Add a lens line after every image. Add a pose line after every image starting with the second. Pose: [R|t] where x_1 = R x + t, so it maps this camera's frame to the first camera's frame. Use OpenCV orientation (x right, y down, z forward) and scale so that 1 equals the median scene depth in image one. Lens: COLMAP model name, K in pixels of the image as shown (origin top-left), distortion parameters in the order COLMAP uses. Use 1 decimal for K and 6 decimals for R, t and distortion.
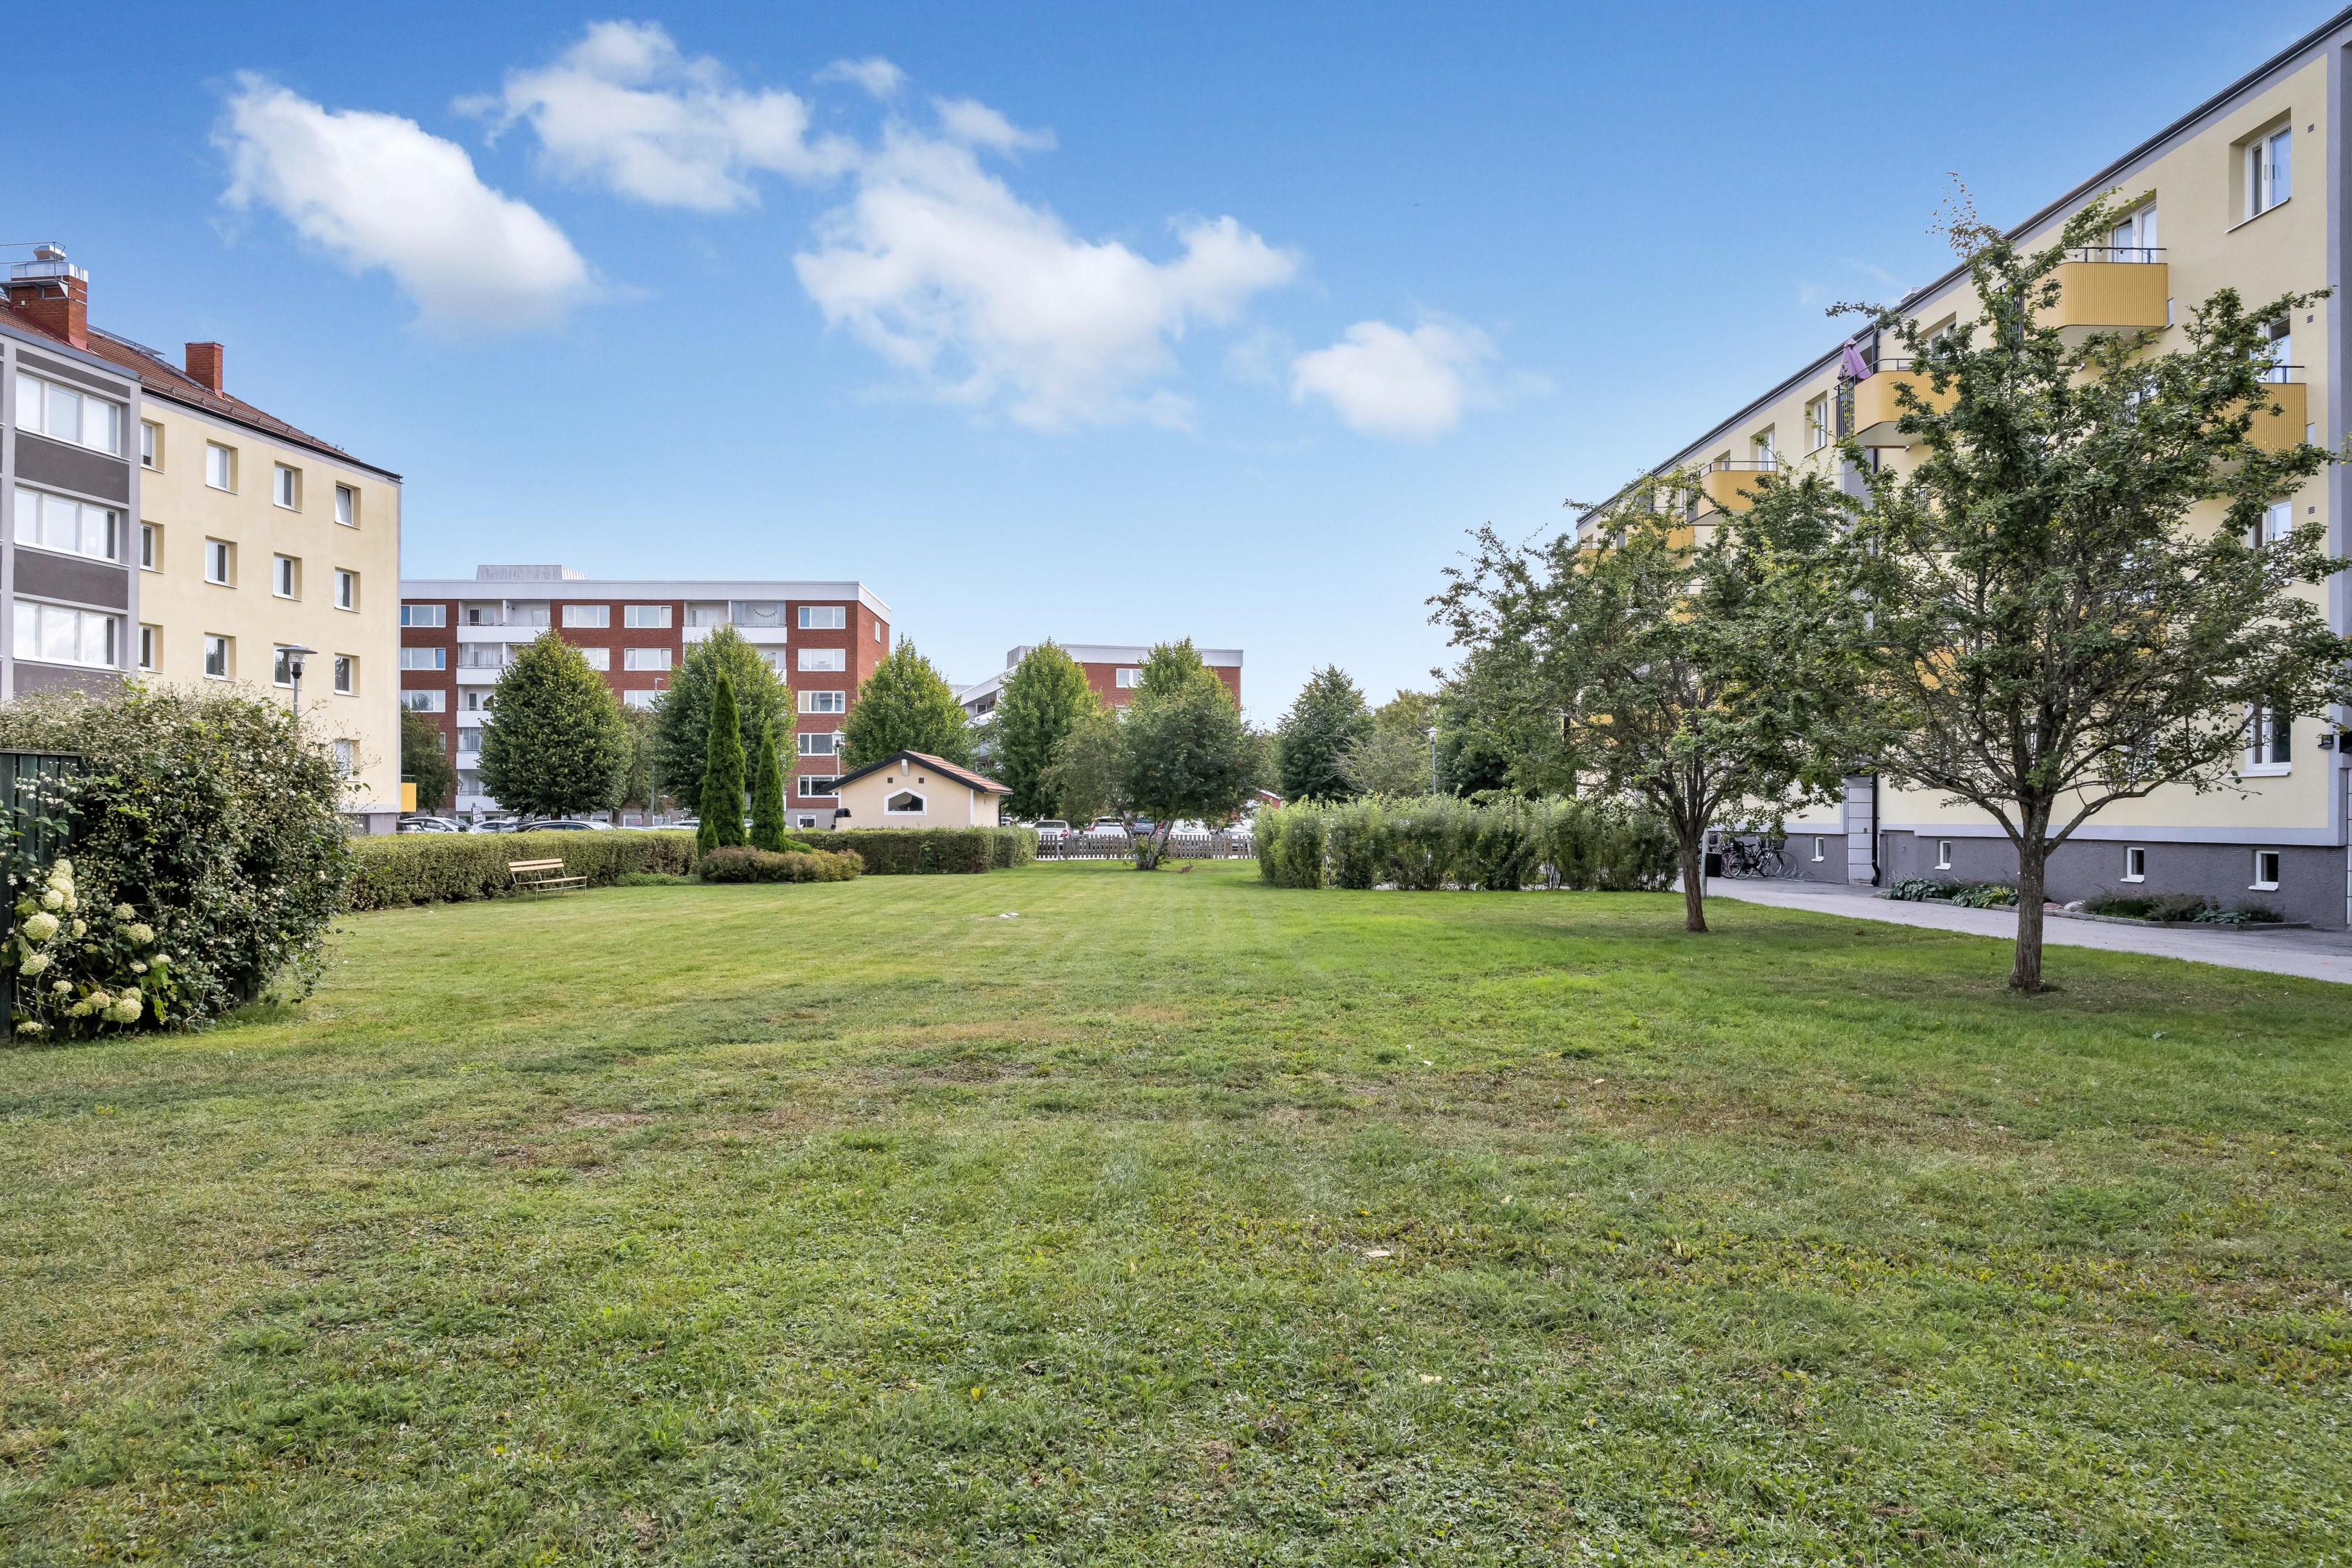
lens RADIAL K [[1622.4, 0, 1178.0], [0, 1622.4, 800.6], [0, 0, 1]] dist [0.002931, 0.000701]
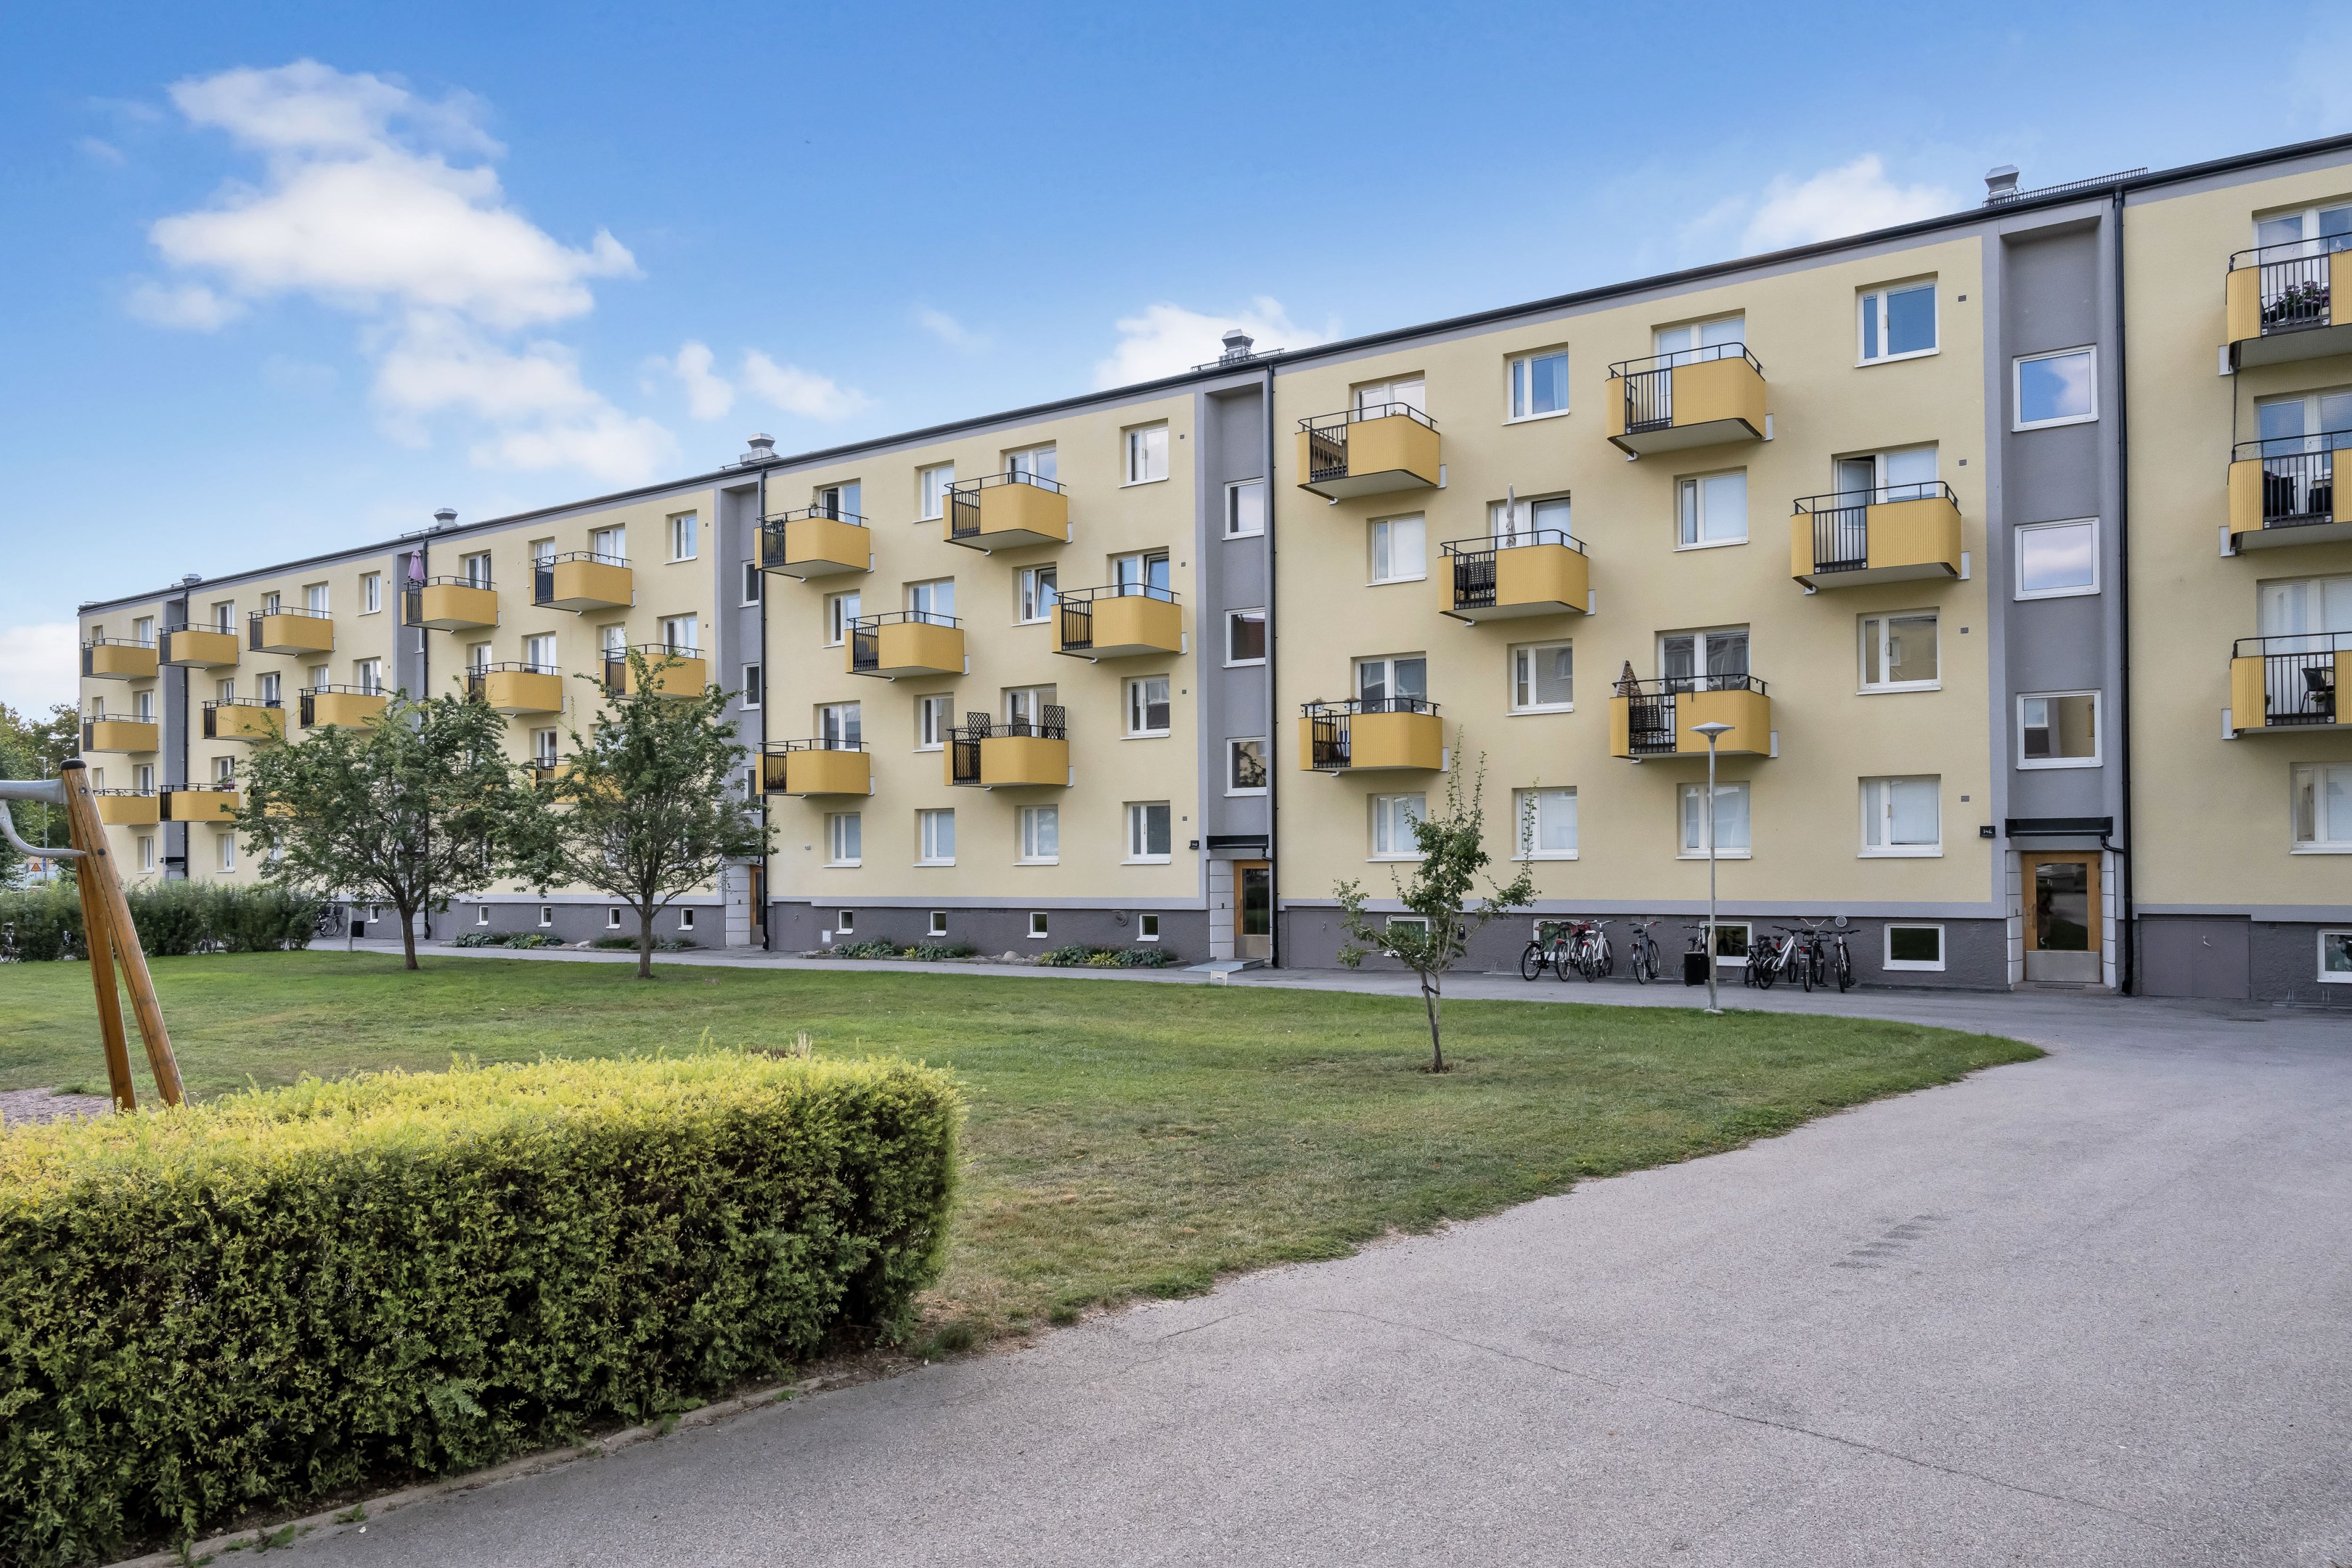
lens RADIAL K [[1622.4, 0, 1163.9], [0, 1622.4, 805.4], [0, 0, 1]] dist [0.002931, 0.000701]
pose [[0.594822, 0.019426, 0.803623, -0.514323], [0.005229, 0.999593, -0.028033, -0.033106], [-0.803840, 0.020876, 0.594479, -0.558015]]
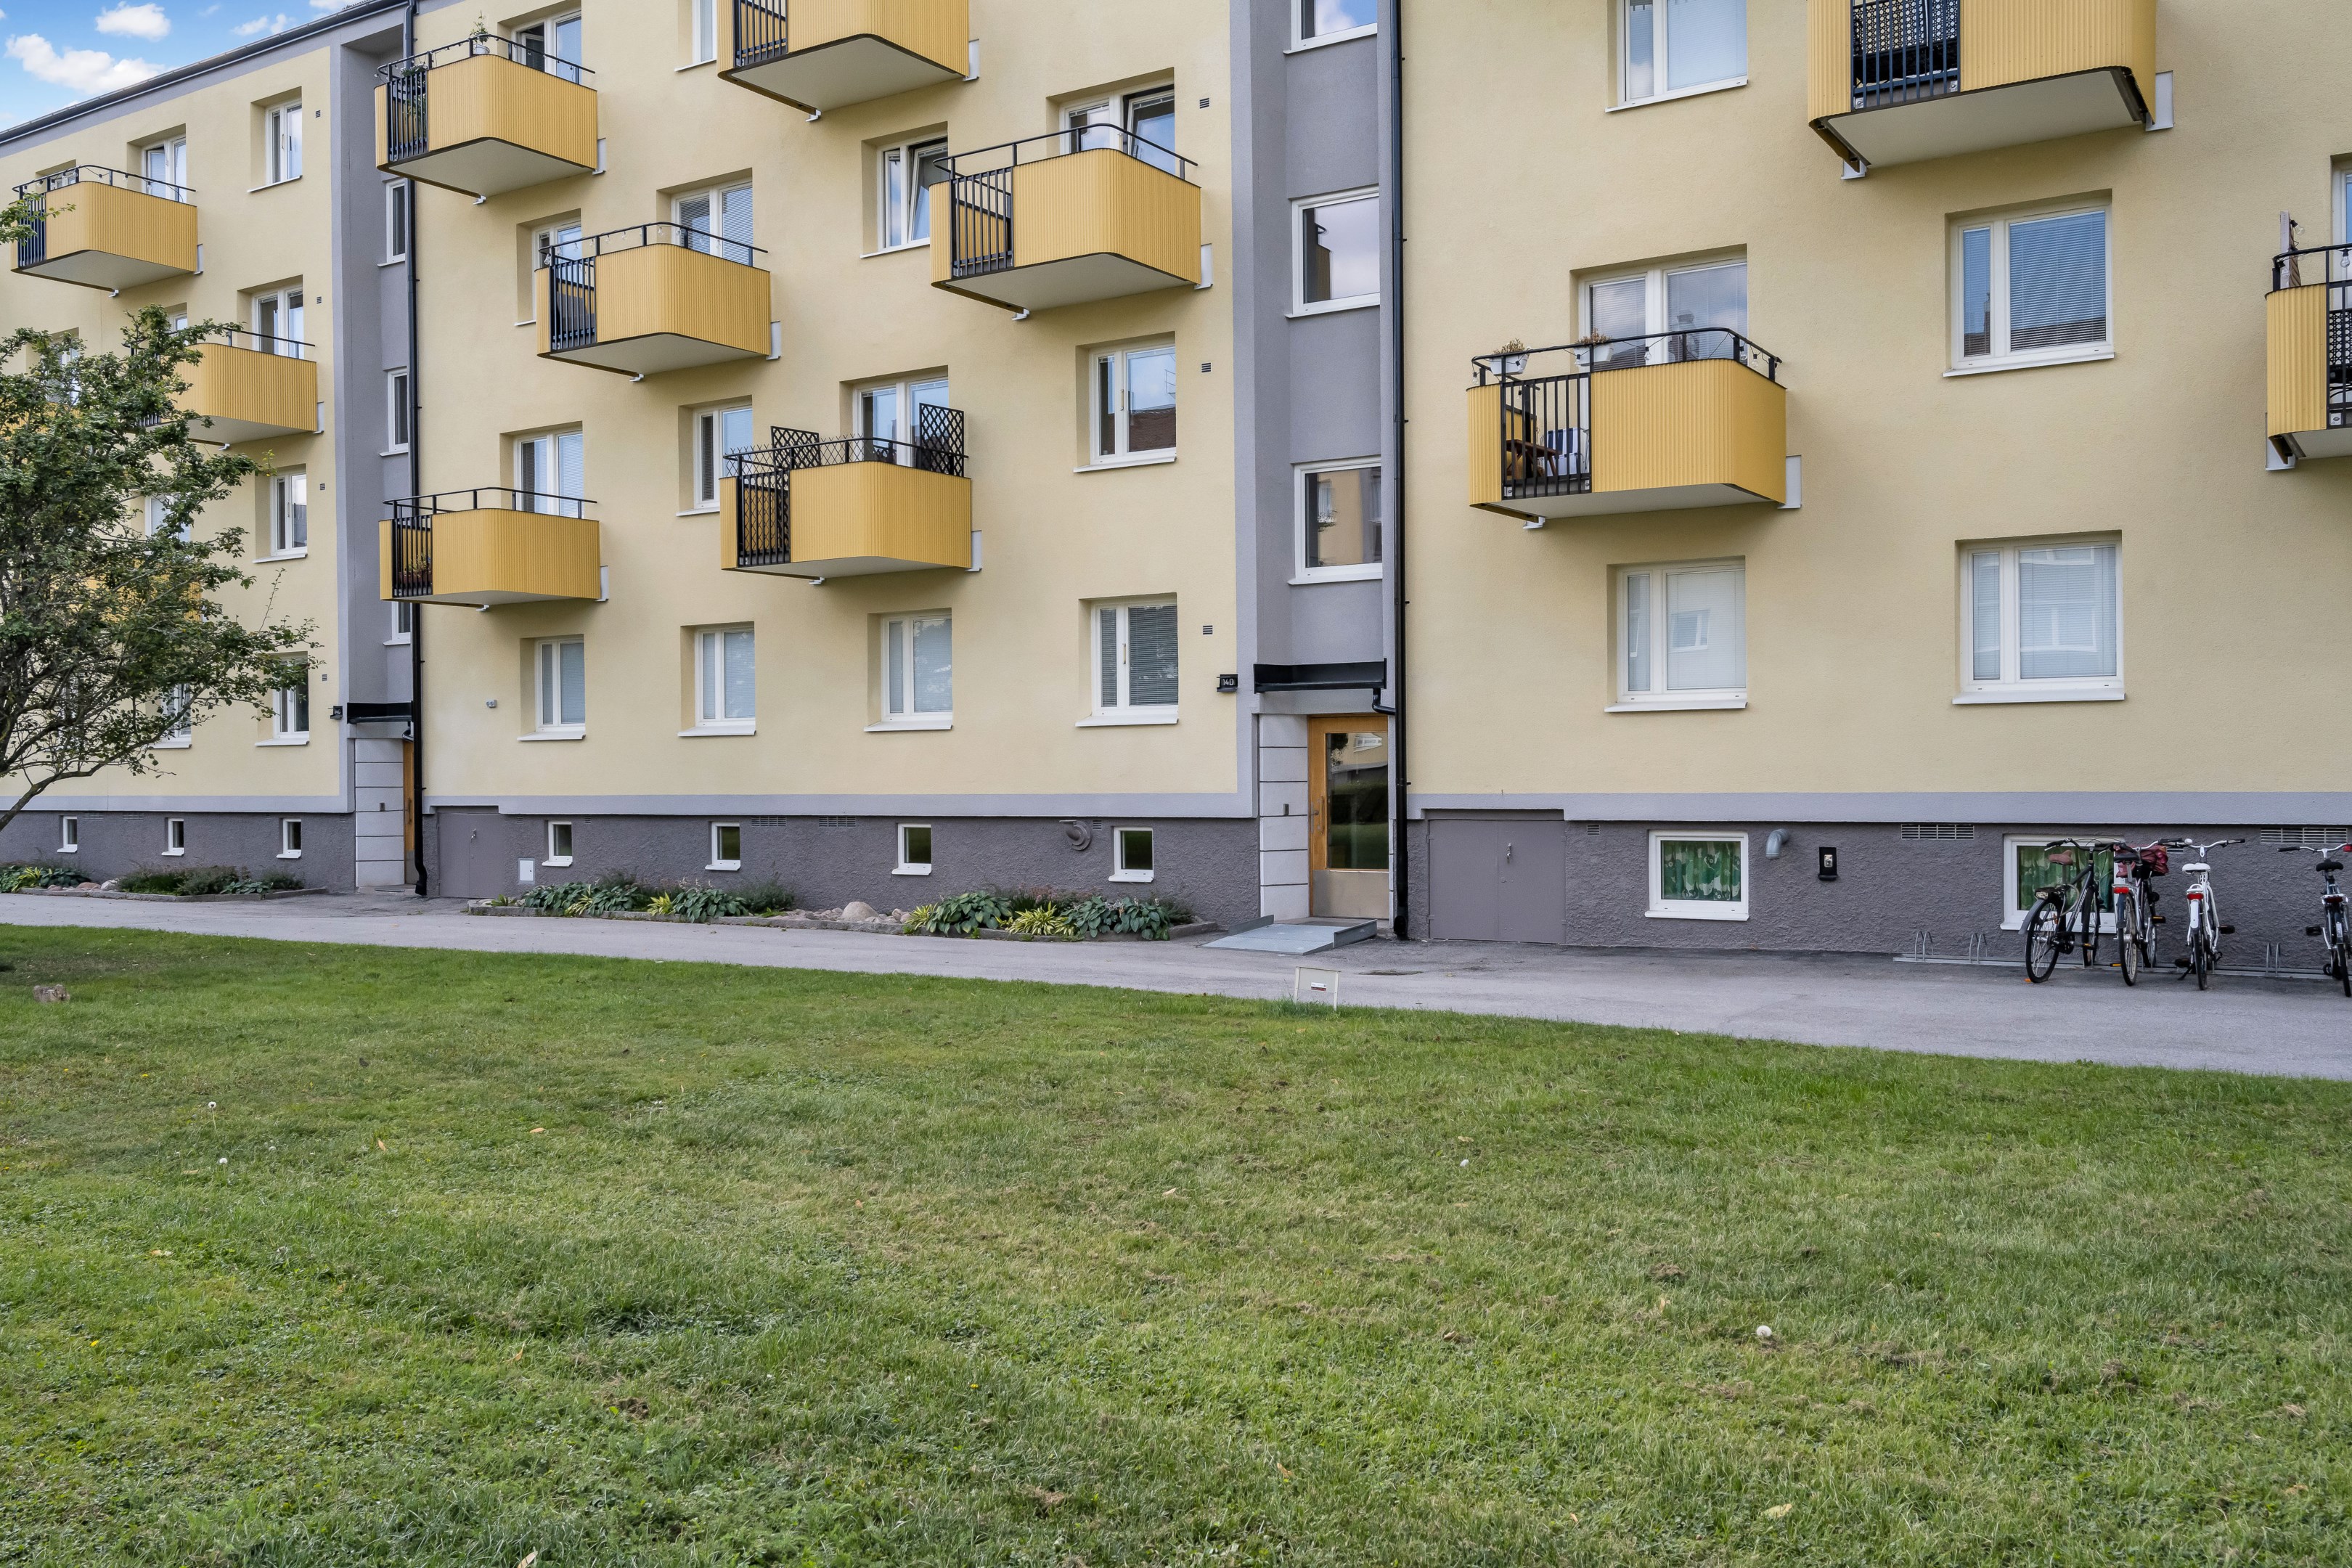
lens RADIAL K [[2033.9, 0, 1178.1], [0, 2033.9, 774.5], [0, 0, 1]] dist [-0.001659, 0.002101]
pose [[0.584332, -0.013185, 0.811408, -0.032568], [0.006357, 0.999912, 0.011671, -0.008357], [-0.811490, -0.001662, 0.584364, -0.194105]]
